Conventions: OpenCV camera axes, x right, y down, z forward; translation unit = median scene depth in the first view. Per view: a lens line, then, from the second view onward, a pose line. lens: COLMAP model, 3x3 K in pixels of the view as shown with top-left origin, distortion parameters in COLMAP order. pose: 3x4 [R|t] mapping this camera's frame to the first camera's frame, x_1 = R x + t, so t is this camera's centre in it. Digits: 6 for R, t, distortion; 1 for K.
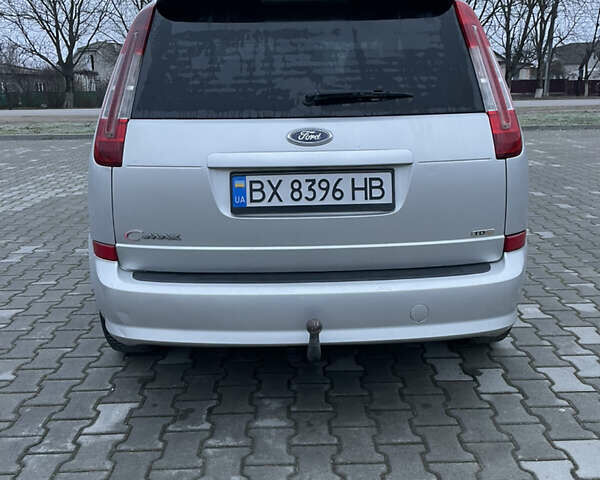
lens RADIAL K [[605.7, 0, 302.2], [0, 605.7, 224.7], [0, 0, 1]] dist [0.045862, 0.000000]
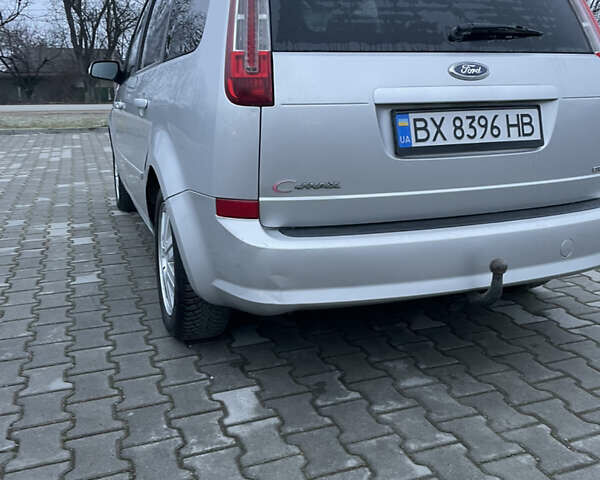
lens RADIAL K [[605.7, 0, 305.5], [0, 605.7, 228.6], [0, 0, 1]] dist [0.045862, 0.000000]
pose [[0.942684, -0.067980, 0.326689, -0.530550], [0.068437, 0.997604, 0.010109, 0.070947], [-0.326593, 0.012828, 0.945078, 0.169808]]
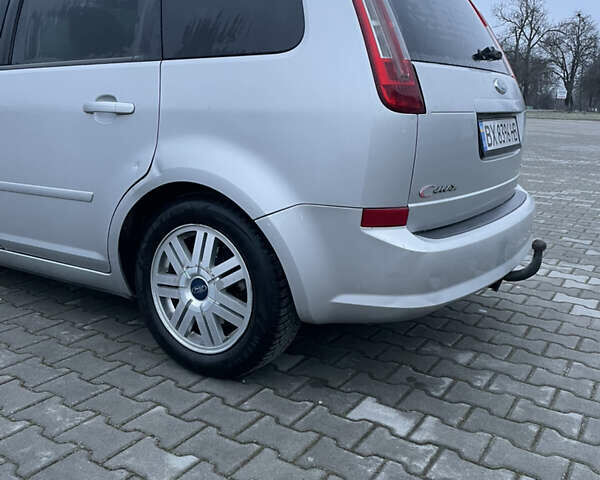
lens RADIAL K [[605.7, 0, 297.8], [0, 605.7, 234.2], [0, 0, 1]] dist [0.045862, 0.000000]
pose [[0.548562, -0.152825, 0.822025, -1.119231], [0.155954, 0.984602, 0.078977, -0.020230], [-0.821437, 0.084874, 0.563949, 0.649443]]
